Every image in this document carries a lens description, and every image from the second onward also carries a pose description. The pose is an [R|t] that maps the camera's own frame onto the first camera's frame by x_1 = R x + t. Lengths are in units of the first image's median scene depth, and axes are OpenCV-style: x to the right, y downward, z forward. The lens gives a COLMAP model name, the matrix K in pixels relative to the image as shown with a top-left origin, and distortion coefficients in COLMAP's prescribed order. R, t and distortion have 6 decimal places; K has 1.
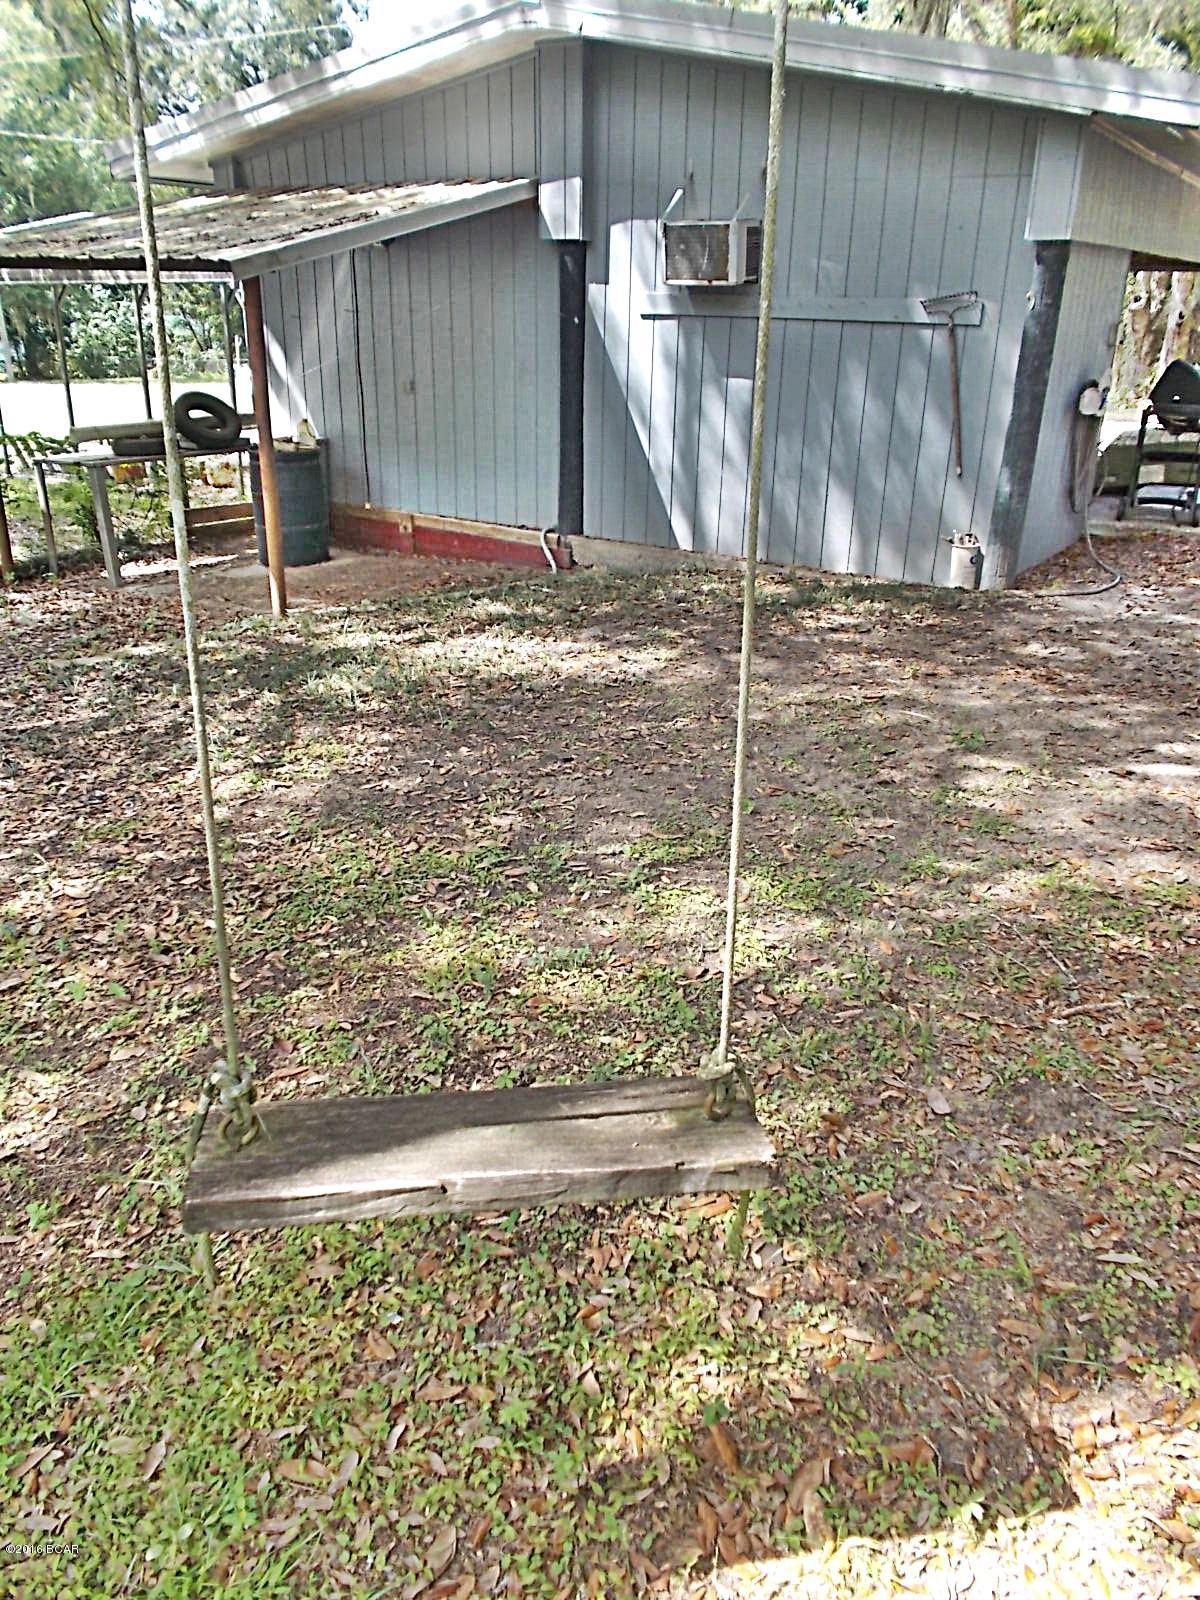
lens RADIAL K [[1236.2, 0, 601.5], [0, 1236.2, 807.1], [0, 0, 1]] dist [0.007027, -0.001856]
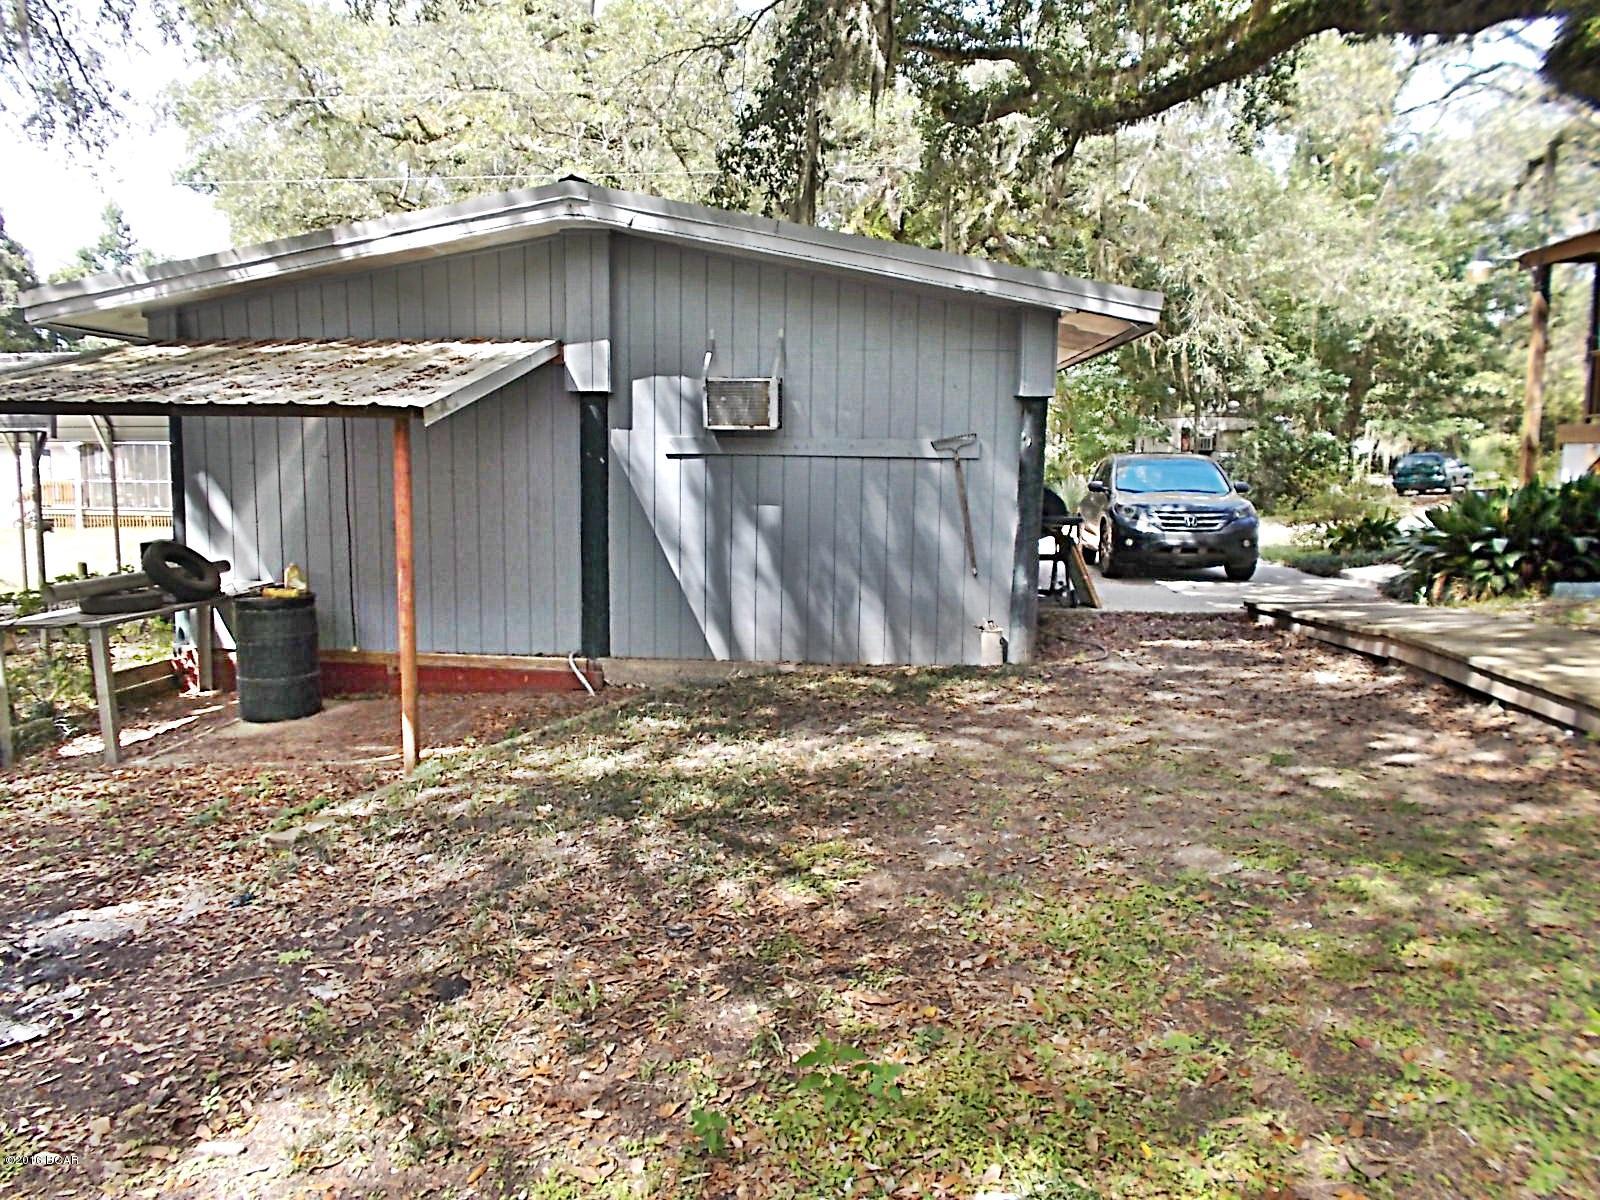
lens RADIAL K [[1236.2, 0, 804.3], [0, 1236.2, 583.2], [0, 0, 1]] dist [0.007027, -0.001856]
pose [[0.880741, -0.060427, 0.469728, -0.386989], [0.188380, 0.954688, -0.230399, -0.012867], [-0.434522, 0.291409, 0.852216, 0.043483]]
